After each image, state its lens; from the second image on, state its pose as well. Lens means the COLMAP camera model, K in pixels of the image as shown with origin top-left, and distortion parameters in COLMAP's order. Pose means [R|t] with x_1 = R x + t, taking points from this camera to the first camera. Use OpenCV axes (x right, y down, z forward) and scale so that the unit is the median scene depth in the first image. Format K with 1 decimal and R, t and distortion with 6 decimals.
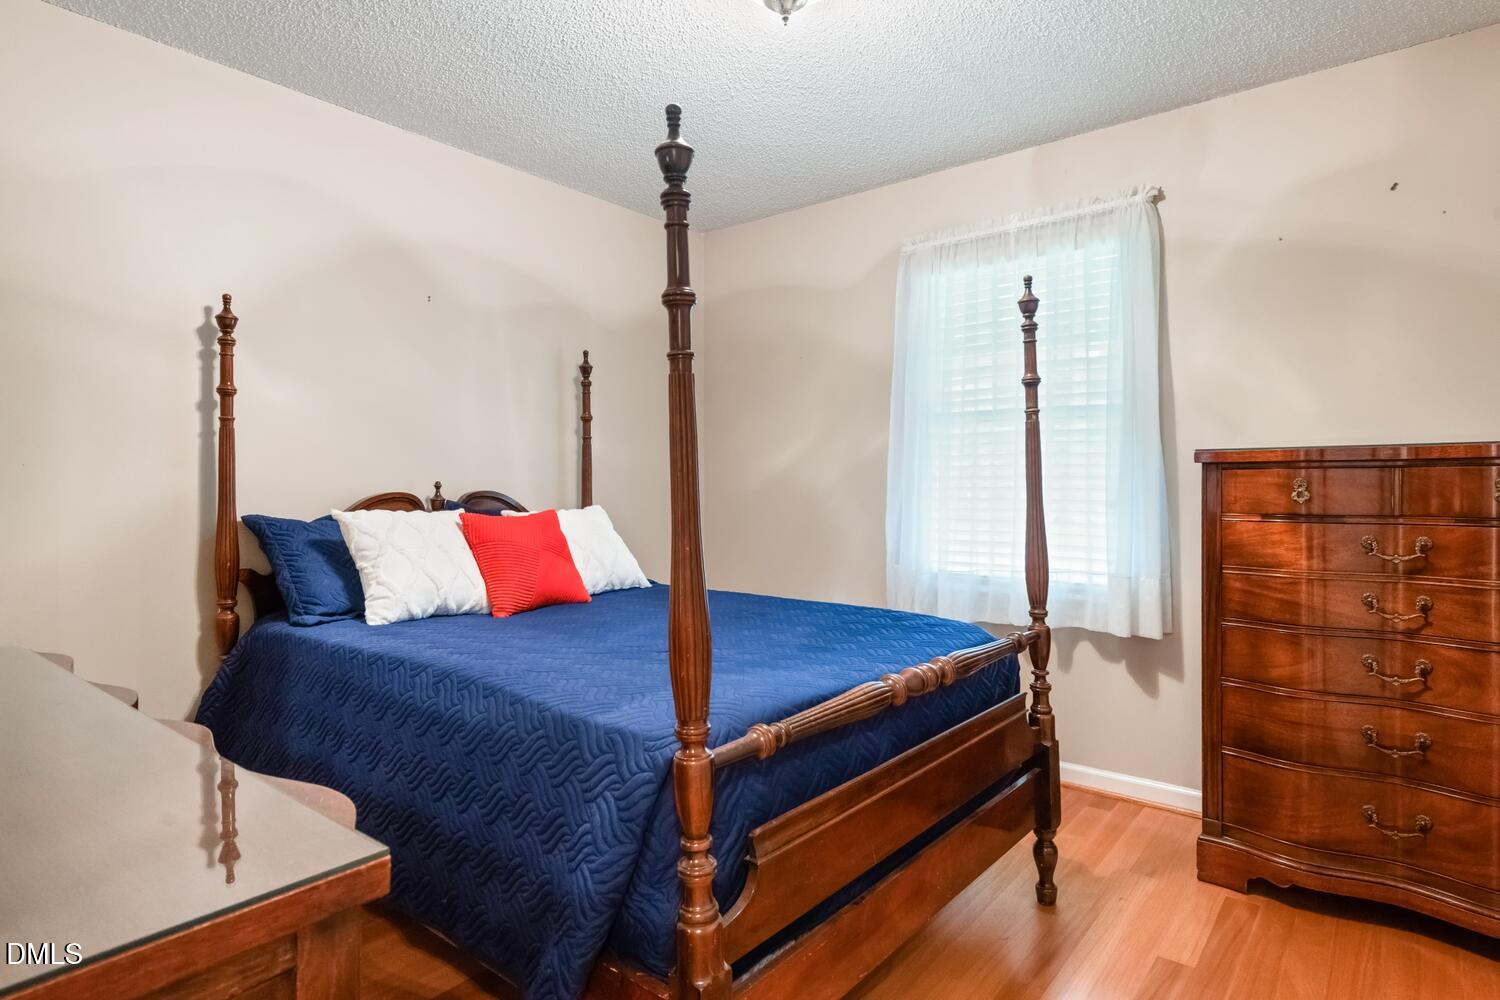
lens RADIAL K [[816.9, 0, 747.7], [0, 816.9, 493.0], [0, 0, 1]] dist [-0.003250, -0.000344]
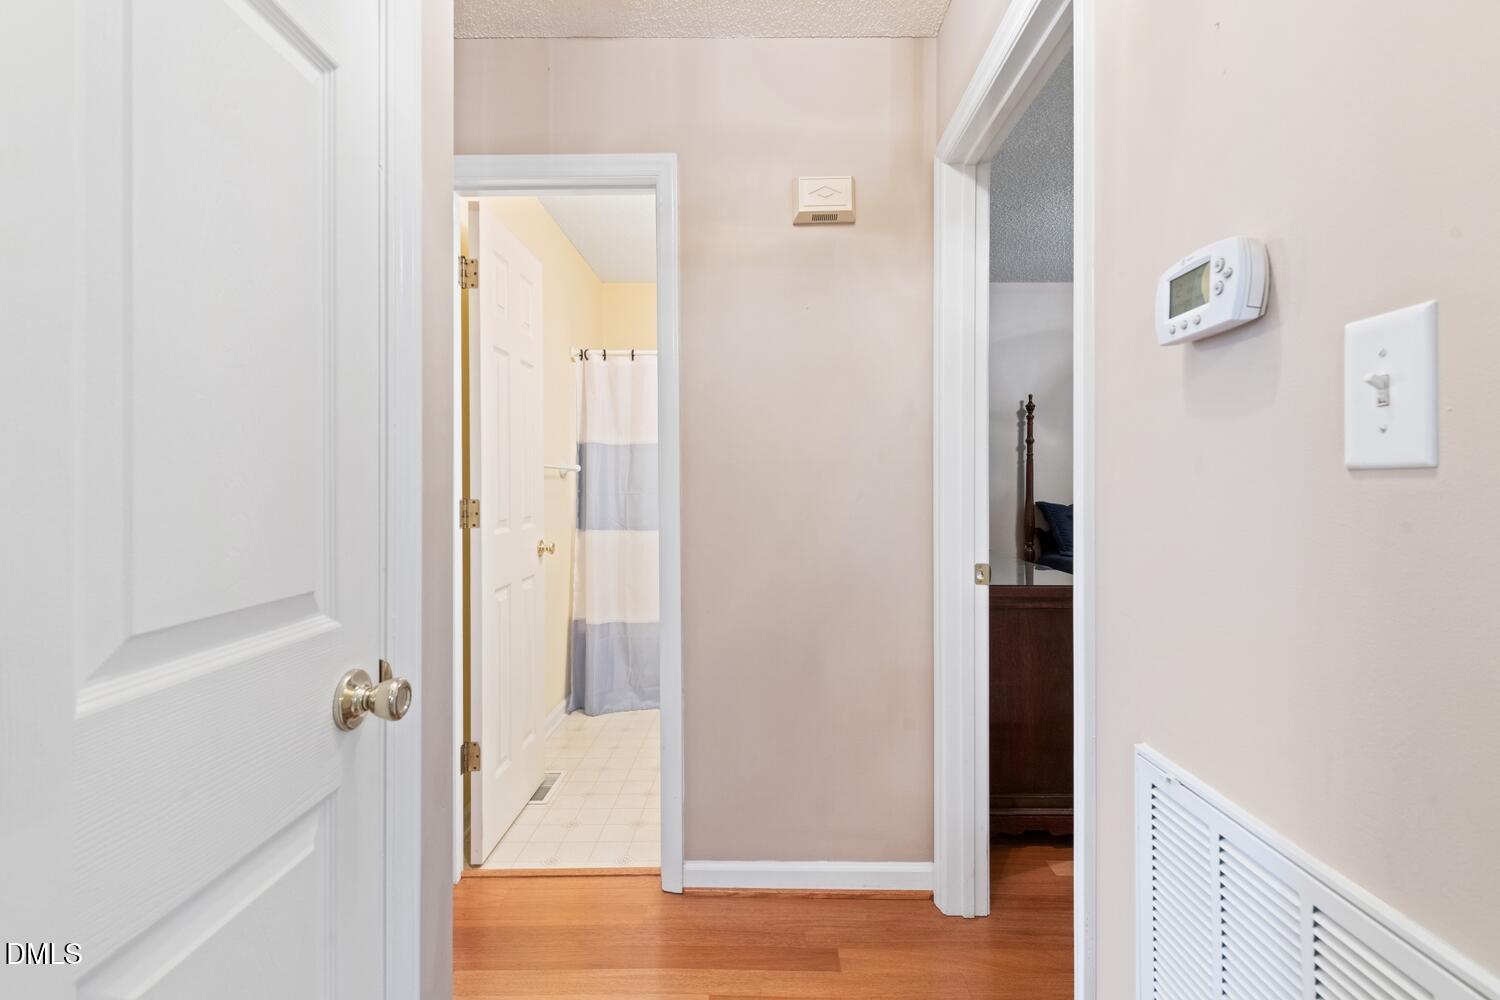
lens RADIAL K [[697.8, 0, 748.5], [0, 697.8, 493.0], [0, 0, 1]] dist [-0.001091, -0.000070]
pose [[0.622302, 0.007184, -0.782744, 0.299287], [-0.007101, 0.999969, 0.003533, 0.004991], [0.782745, 0.003360, 0.622334, -0.653049]]
